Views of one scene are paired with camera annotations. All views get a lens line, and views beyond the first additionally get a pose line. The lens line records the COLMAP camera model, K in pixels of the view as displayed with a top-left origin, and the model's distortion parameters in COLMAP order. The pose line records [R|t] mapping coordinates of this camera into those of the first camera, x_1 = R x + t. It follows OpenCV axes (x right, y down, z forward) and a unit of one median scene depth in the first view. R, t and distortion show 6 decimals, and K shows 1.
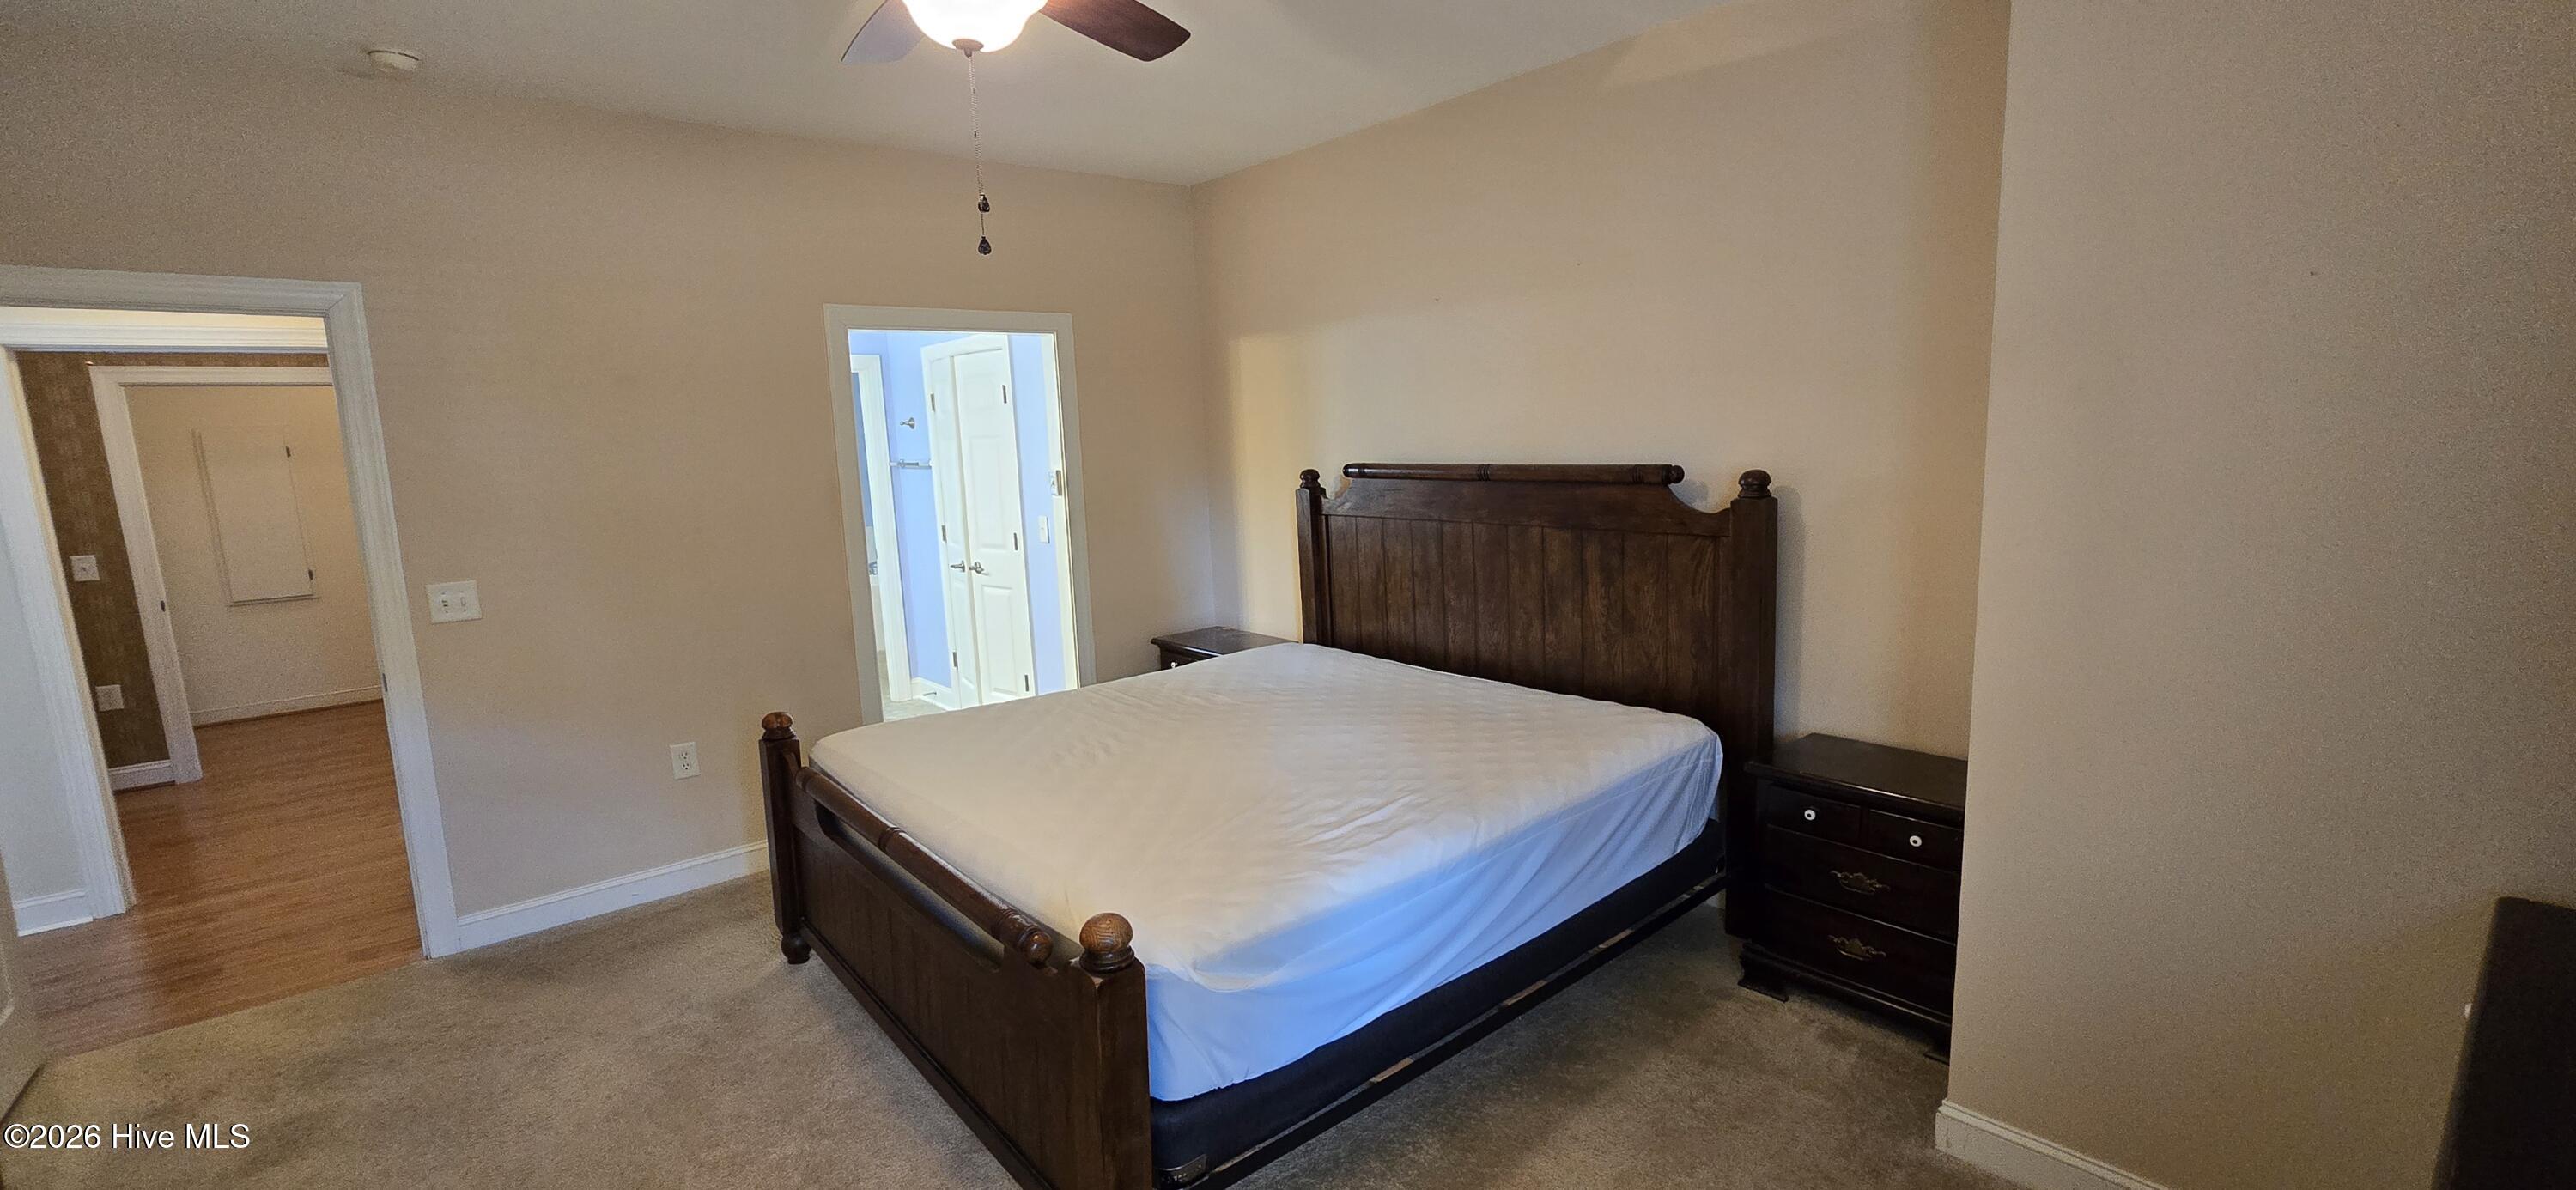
lens RADIAL K [[1076.5, 0, 1288.0], [0, 1076.5, 595.0], [0, 0, 1]] dist [-0.002077, -0.000152]
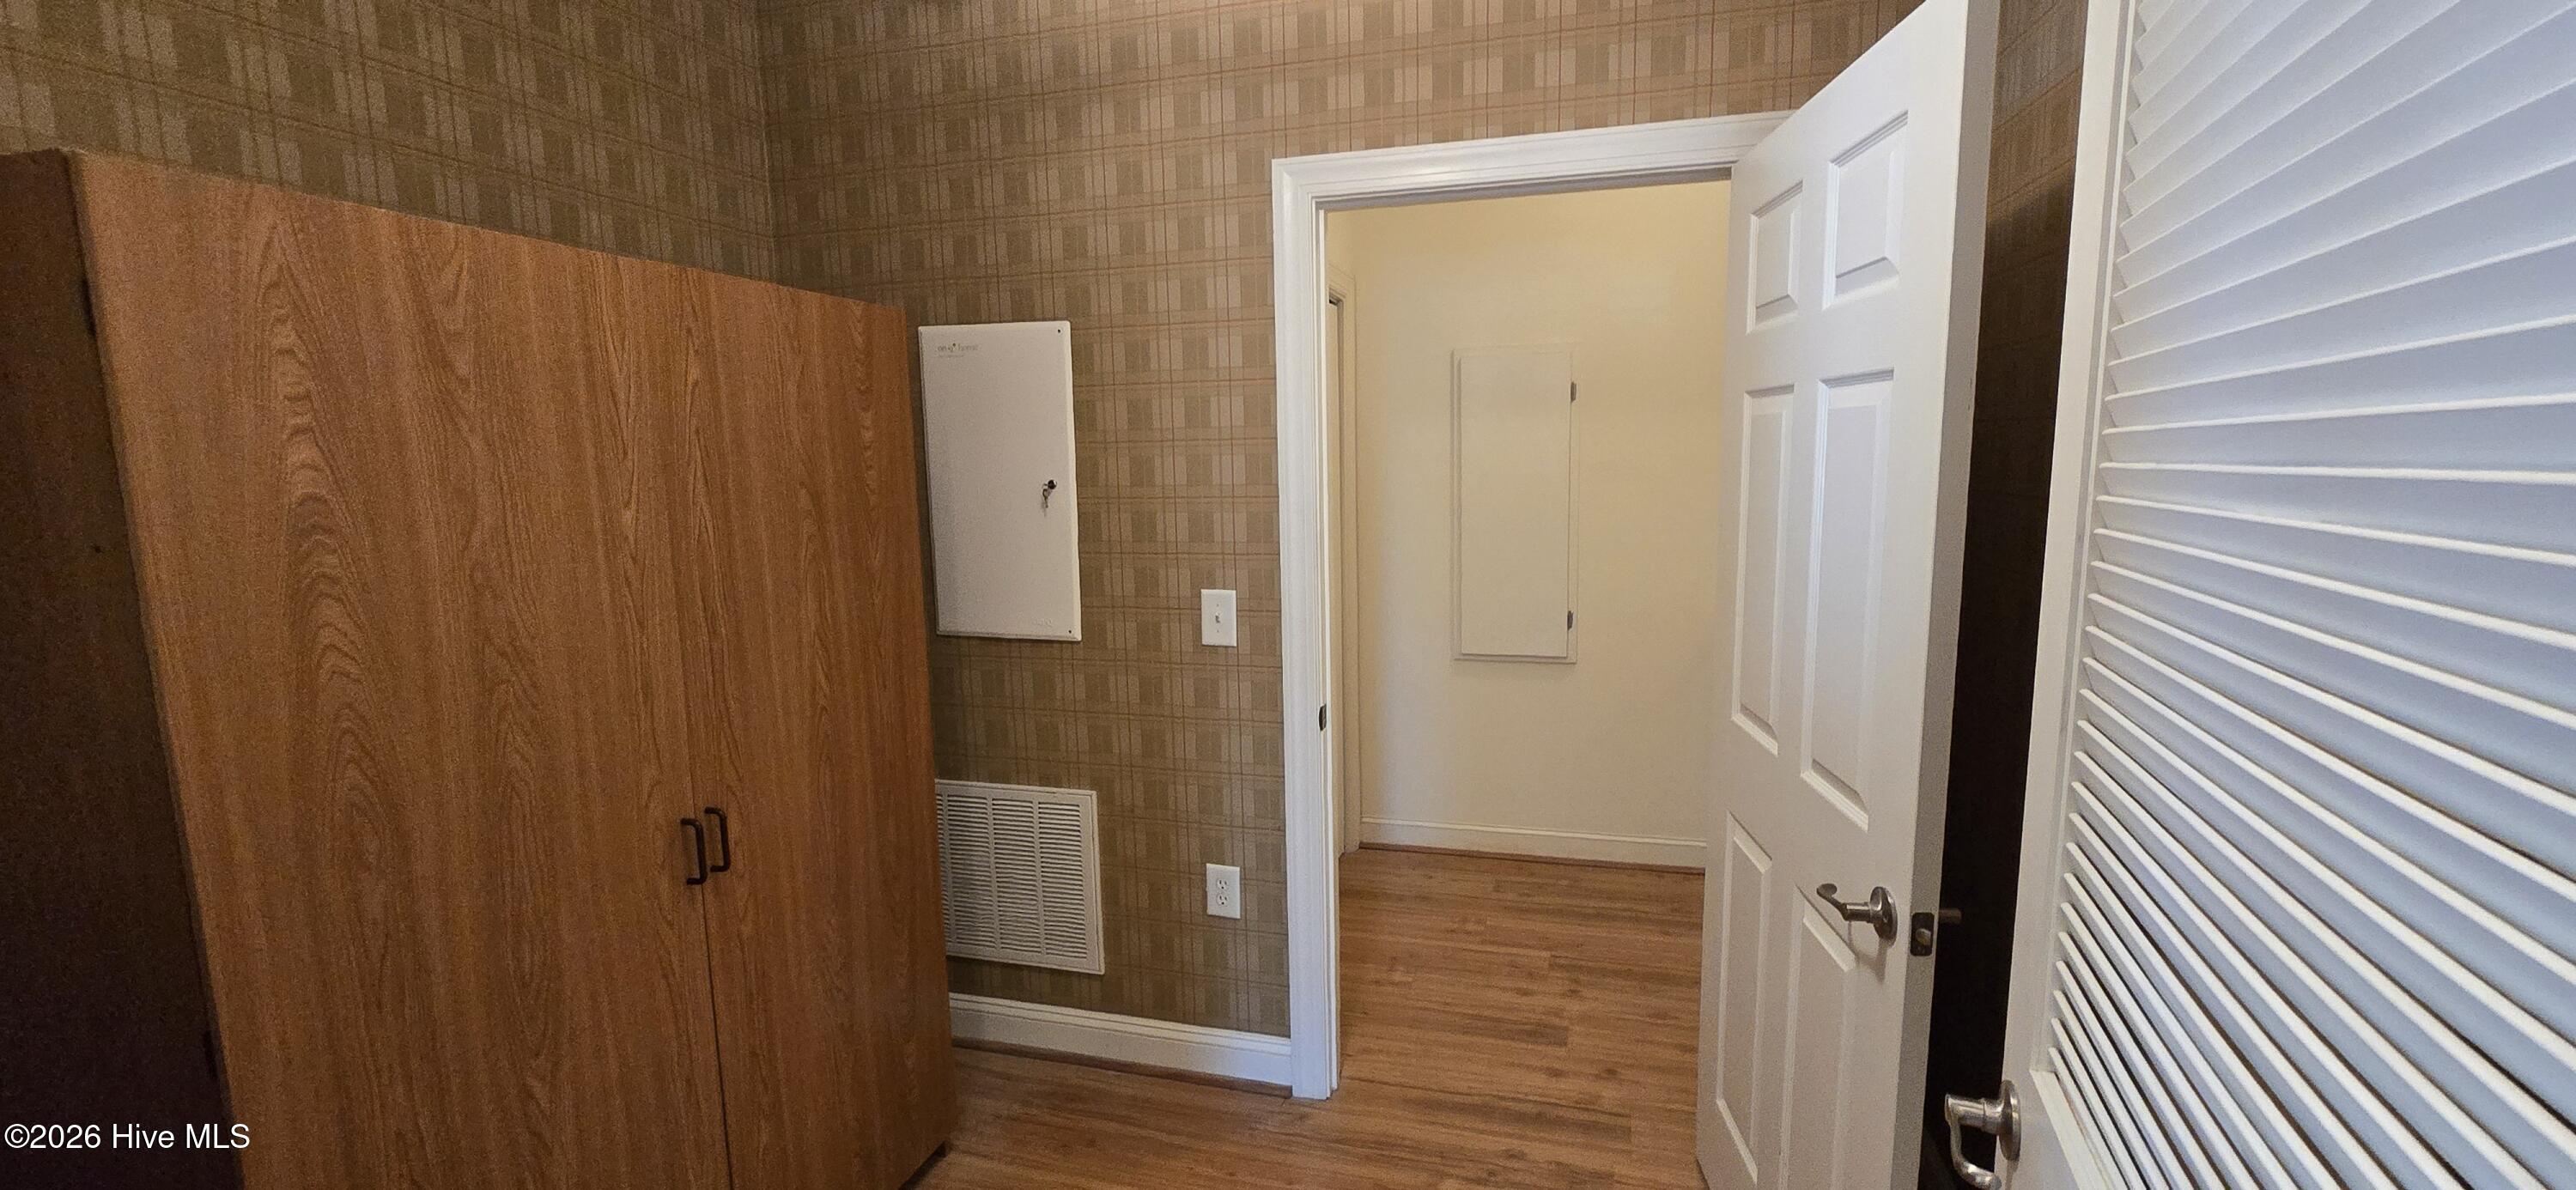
lens RADIAL K [[1061.8, 0, 1299.5], [0, 1061.8, 596.2], [0, 0, 1]] dist [0.000964, -0.000148]
pose [[0.566756, 0.147145, -0.810639, -0.575408], [-0.139642, 0.986843, 0.081498, -0.059451], [0.811965, 0.067010, 0.579847, 0.598981]]
